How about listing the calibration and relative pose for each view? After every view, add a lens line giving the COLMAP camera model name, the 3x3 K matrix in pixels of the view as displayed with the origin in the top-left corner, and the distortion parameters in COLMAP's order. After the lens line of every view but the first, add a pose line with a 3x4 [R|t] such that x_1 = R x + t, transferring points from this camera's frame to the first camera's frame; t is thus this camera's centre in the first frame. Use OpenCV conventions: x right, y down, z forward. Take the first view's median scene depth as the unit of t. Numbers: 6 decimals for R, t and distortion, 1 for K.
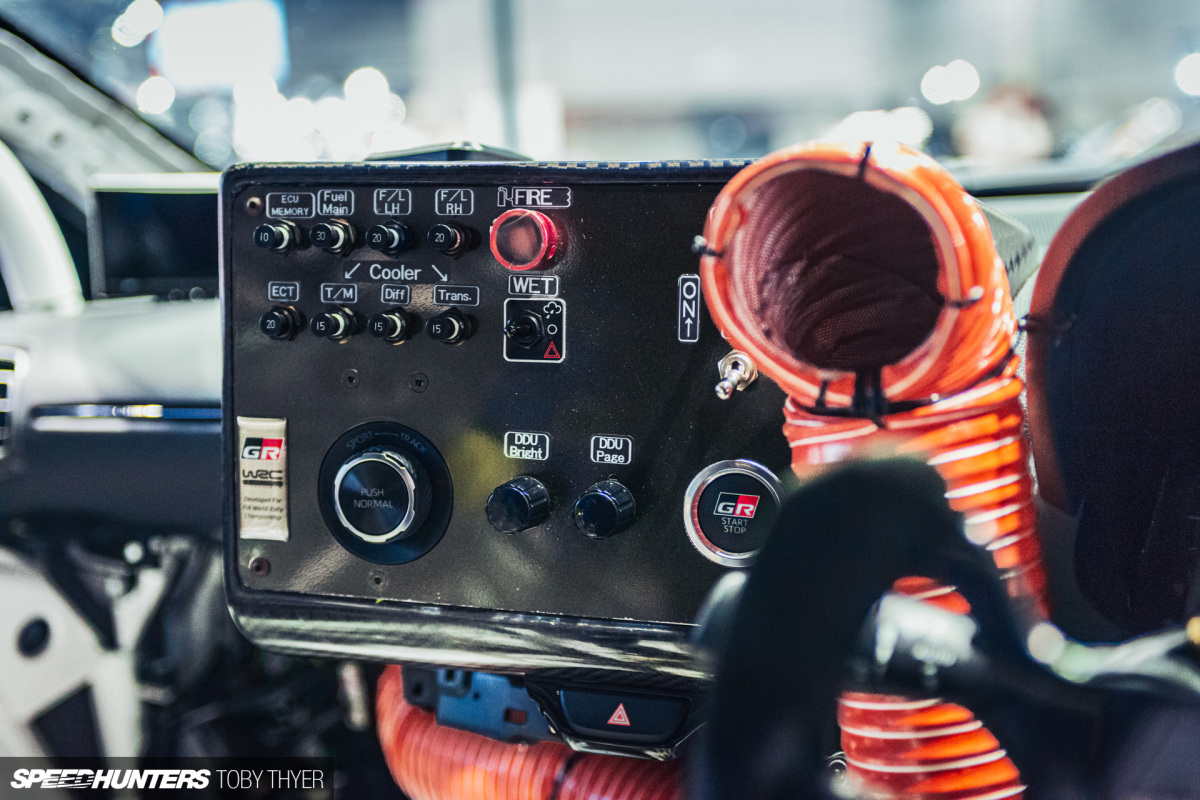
lens RADIAL K [[1641.9, 0, 600.0], [0, 1641.9, 400.0], [0, 0, 1]] dist [0.006364, 0.021308]
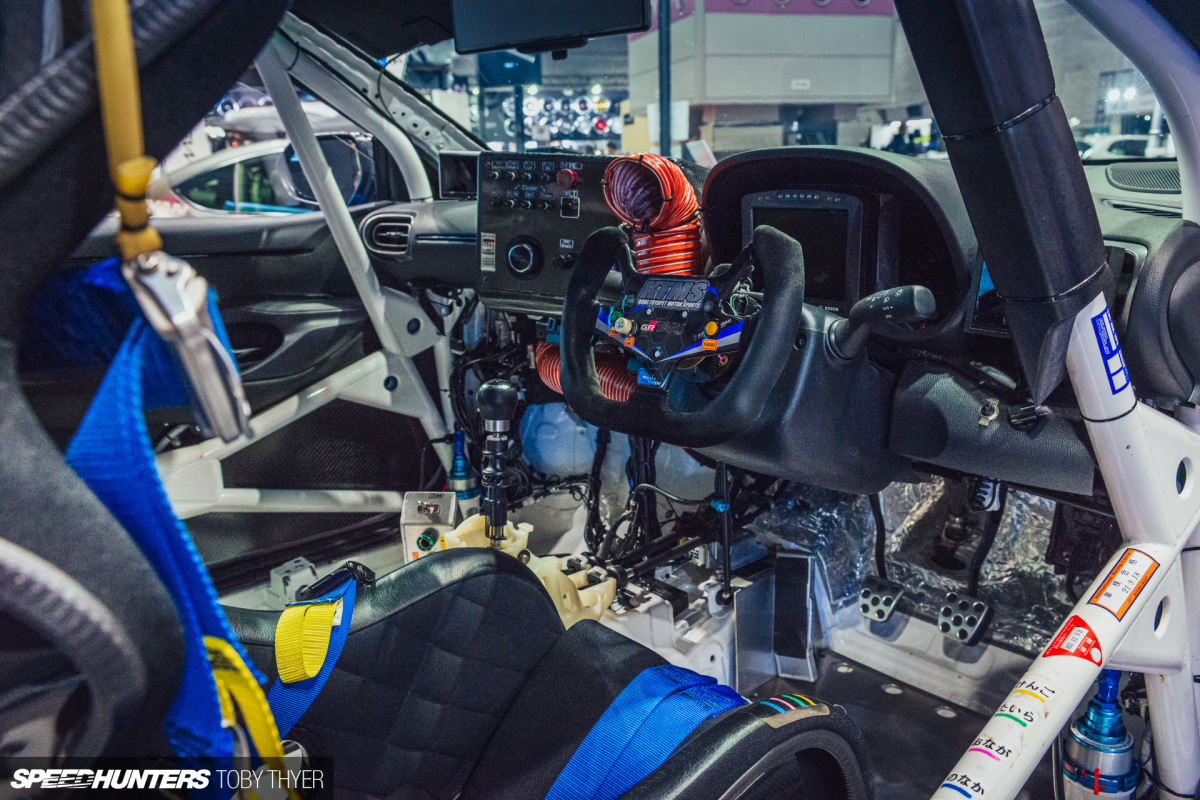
lens RADIAL K [[972.0, 0, 600.0], [0, 972.0, 400.0], [0, 0, 1]] dist [-0.001357, -0.000468]
pose [[0.989662, 0.065581, -0.127543, 0.266533], [-0.049534, 0.990900, 0.125151, 0.084210], [0.134590, -0.117539, 0.983905, -0.854304]]
